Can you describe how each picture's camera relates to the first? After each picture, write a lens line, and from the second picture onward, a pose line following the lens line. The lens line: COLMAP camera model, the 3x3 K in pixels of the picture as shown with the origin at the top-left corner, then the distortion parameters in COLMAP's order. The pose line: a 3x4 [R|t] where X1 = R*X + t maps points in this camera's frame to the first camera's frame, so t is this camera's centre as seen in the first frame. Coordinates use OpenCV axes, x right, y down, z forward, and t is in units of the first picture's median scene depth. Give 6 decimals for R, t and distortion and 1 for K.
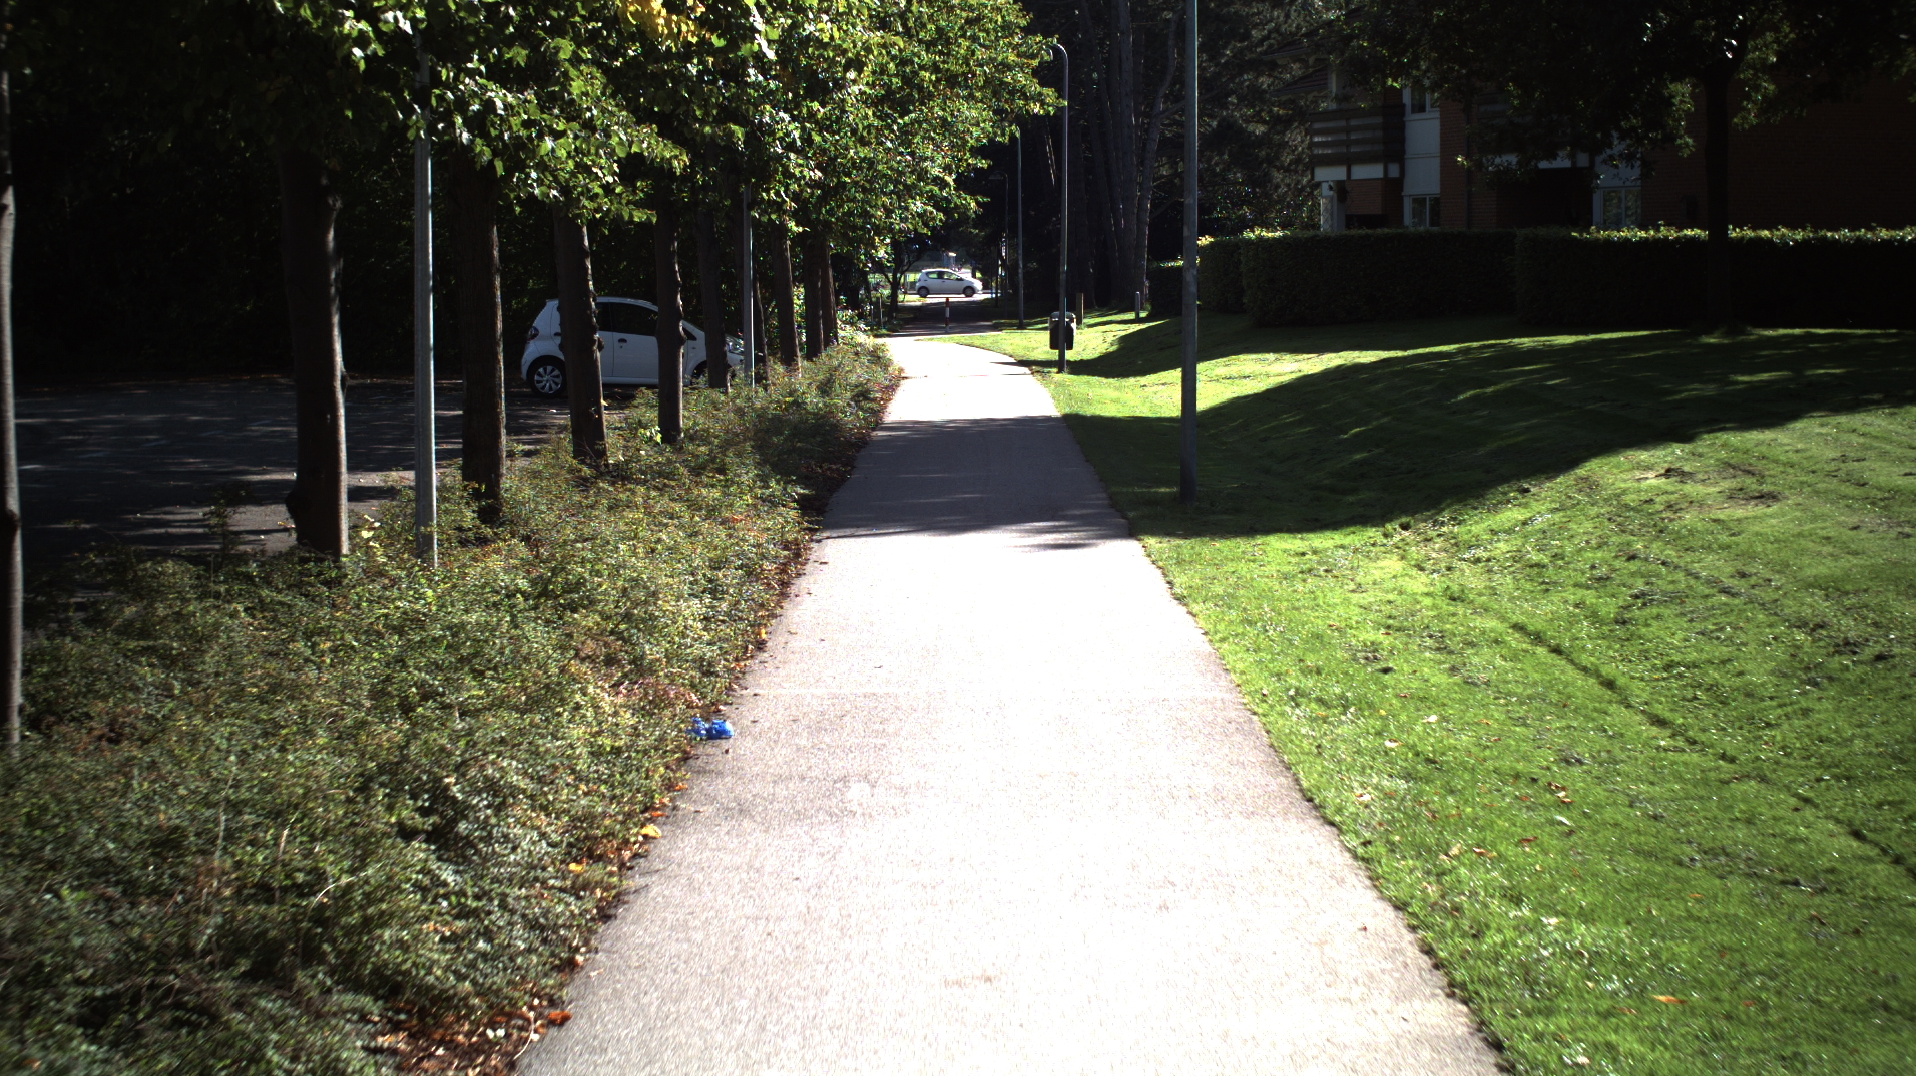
lens RADIAL K [[7348.7, 0, 956.0], [0, 7348.7, 535.9], [0, 0, 1]] dist [-0.911539, 0.000000]
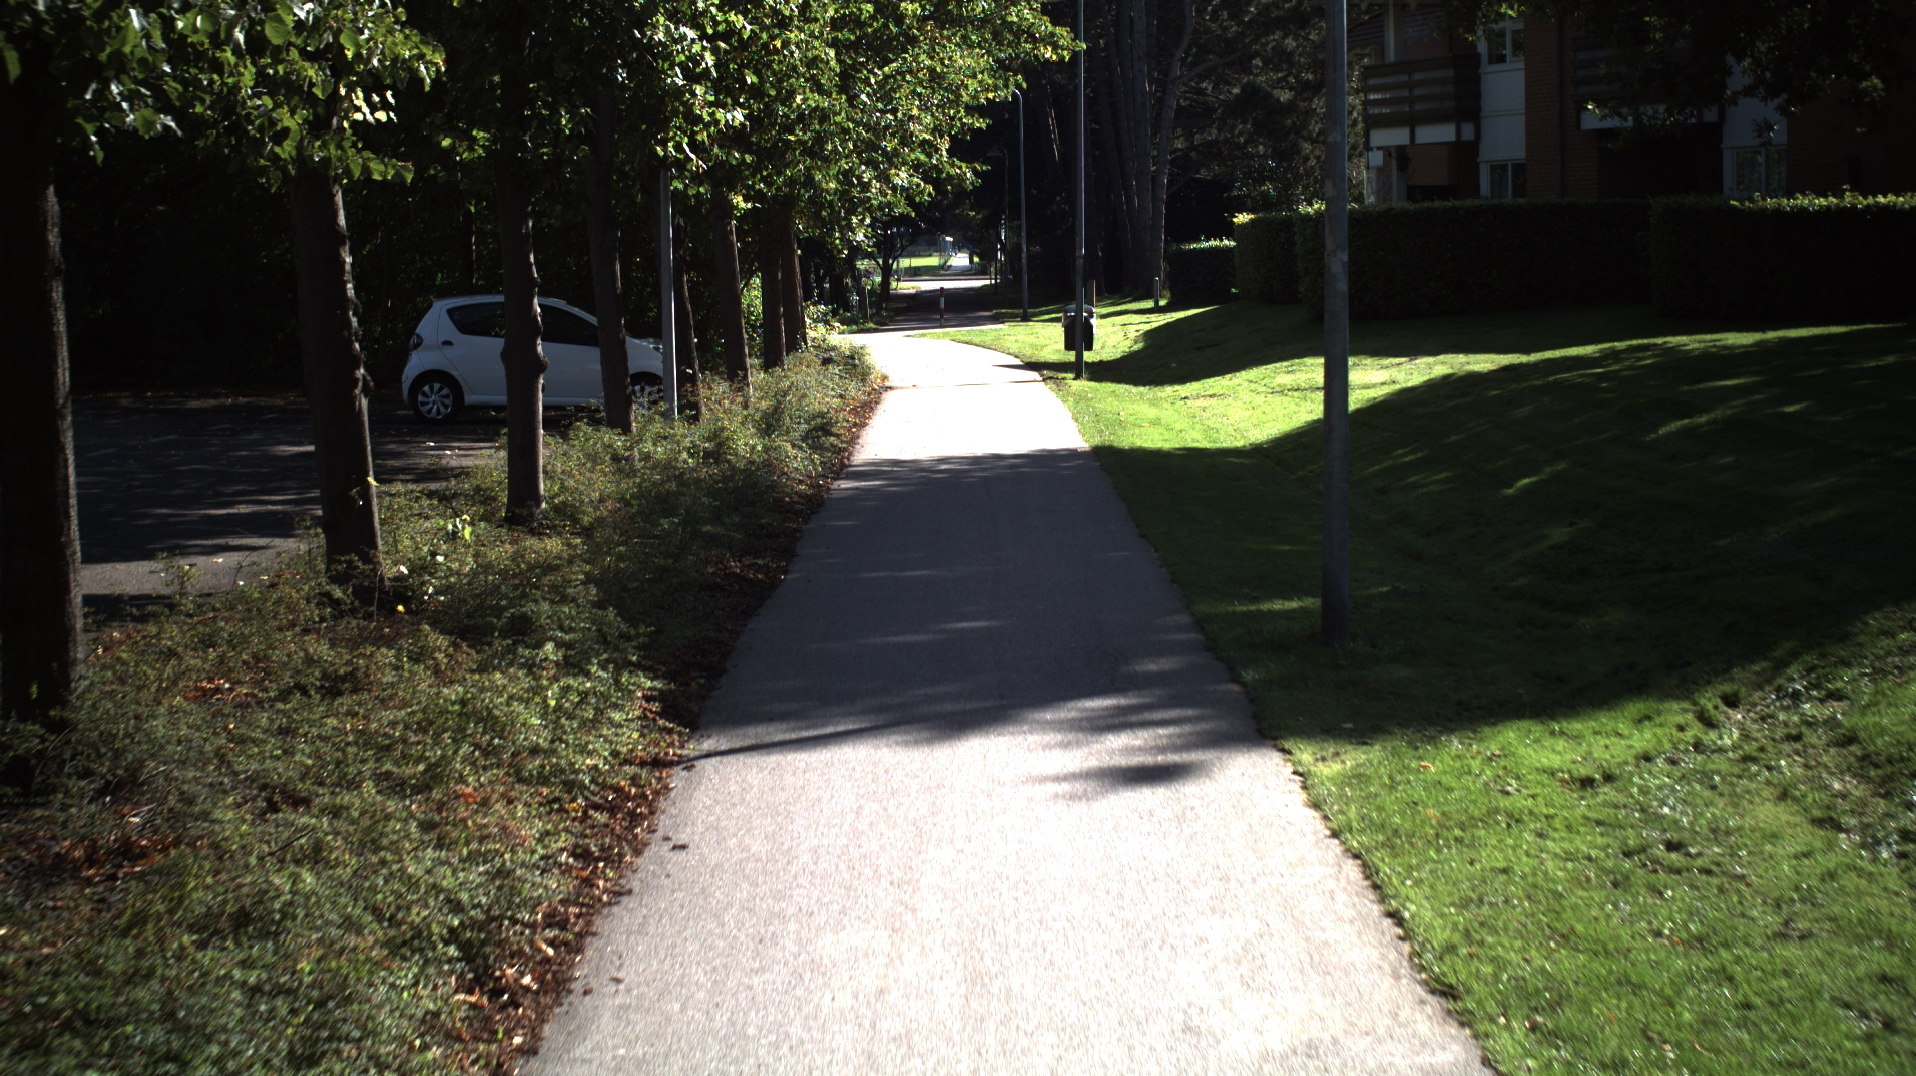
lens RADIAL K [[7348.7, 0, 954.5], [0, 7348.7, 545.0], [0, 0, 1]] dist [-0.911539, 0.000000]
pose [[0.999939, -0.011056, -0.000332, 0.000475], [0.011057, 0.999933, 0.003388, -0.007352], [0.000294, -0.003391, 0.999994, 0.198711]]
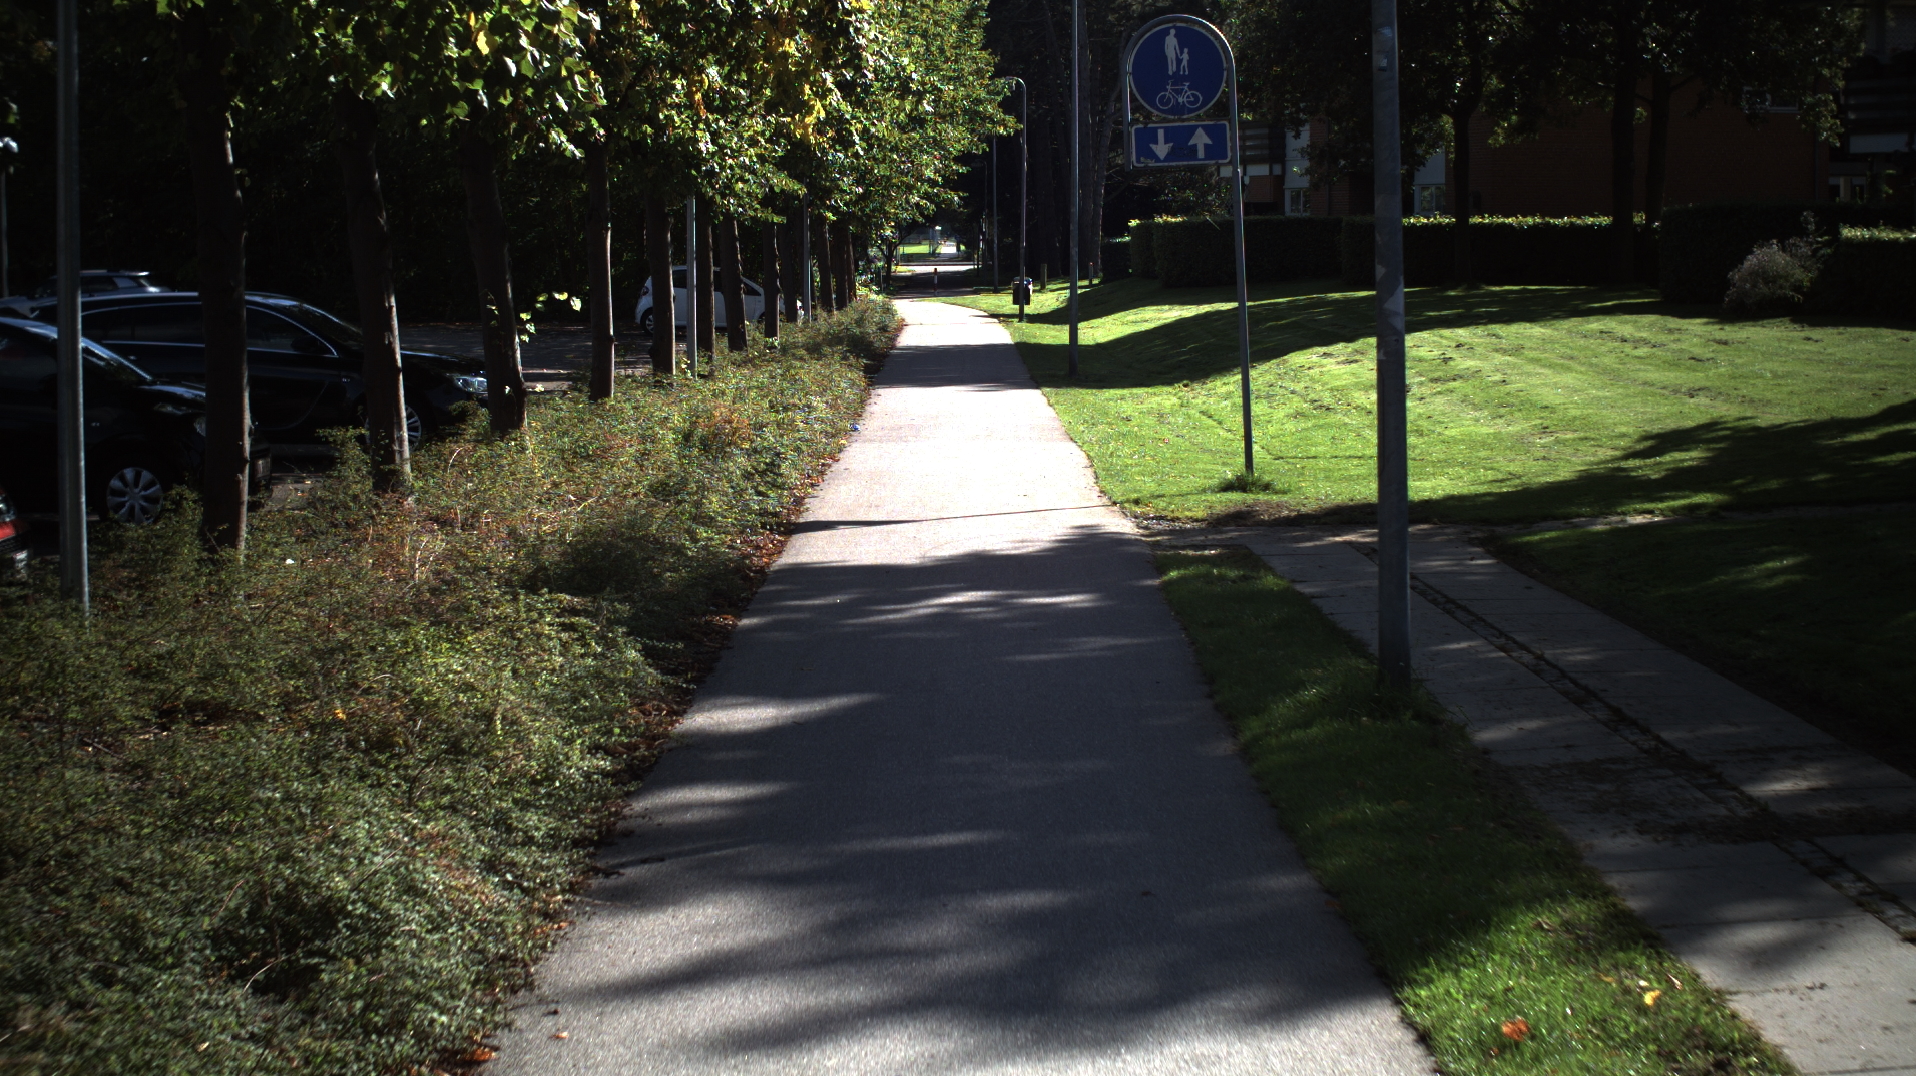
lens RADIAL K [[7348.7, 0, 962.6], [0, 7348.7, 533.5], [0, 0, 1]] dist [-0.911539, 0.000000]
pose [[0.999996, -0.000535, 0.002885, -0.000423], [0.000525, 0.999994, 0.003448, 0.013604], [-0.002887, -0.003447, 0.999990, -0.396074]]
